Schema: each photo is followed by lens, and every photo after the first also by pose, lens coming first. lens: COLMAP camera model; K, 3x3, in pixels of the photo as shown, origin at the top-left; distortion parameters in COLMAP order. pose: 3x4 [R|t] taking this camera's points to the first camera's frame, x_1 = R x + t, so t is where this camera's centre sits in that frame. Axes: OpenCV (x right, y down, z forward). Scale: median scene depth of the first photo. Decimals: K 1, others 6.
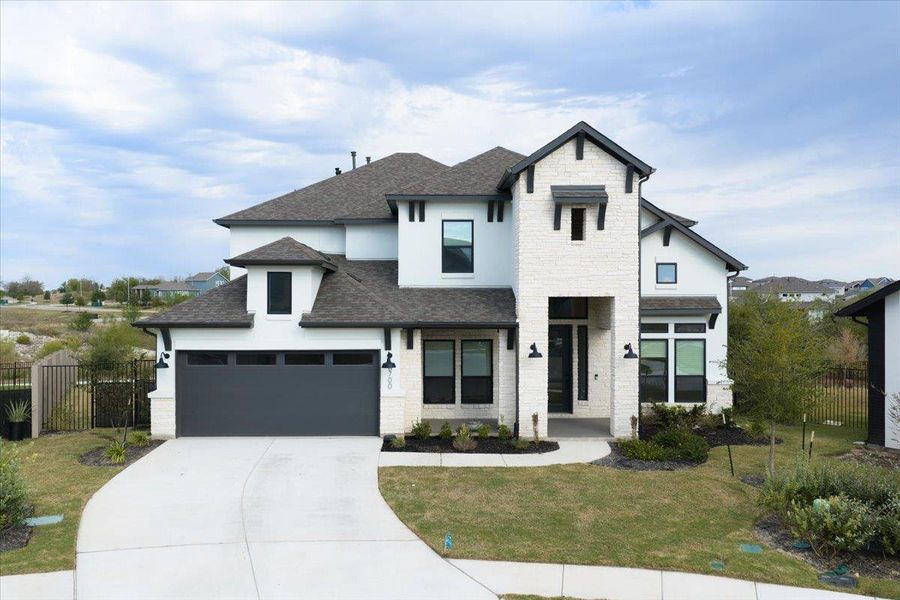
lens RADIAL K [[737.8, 0, 450.0], [0, 737.8, 300.0], [0, 0, 1]] dist [-0.000502, -0.001872]
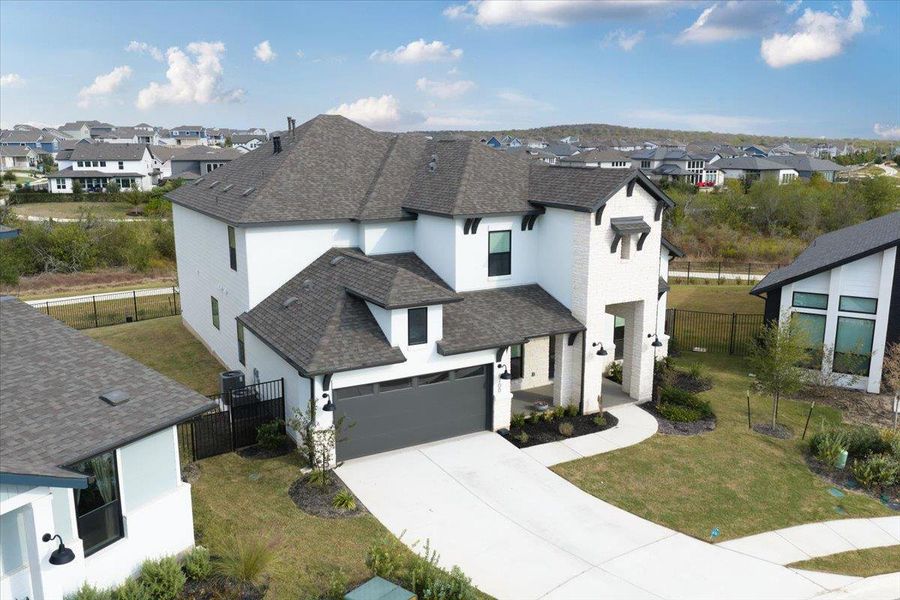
lens RADIAL K [[737.8, 0, 450.0], [0, 737.8, 300.0], [0, 0, 1]] dist [-0.000502, -0.001872]
pose [[0.889076, -0.094922, 0.447810, -0.600647], [0.002074, 0.979089, 0.203421, -0.242262], [-0.457755, -0.179928, 0.870682, 0.006632]]
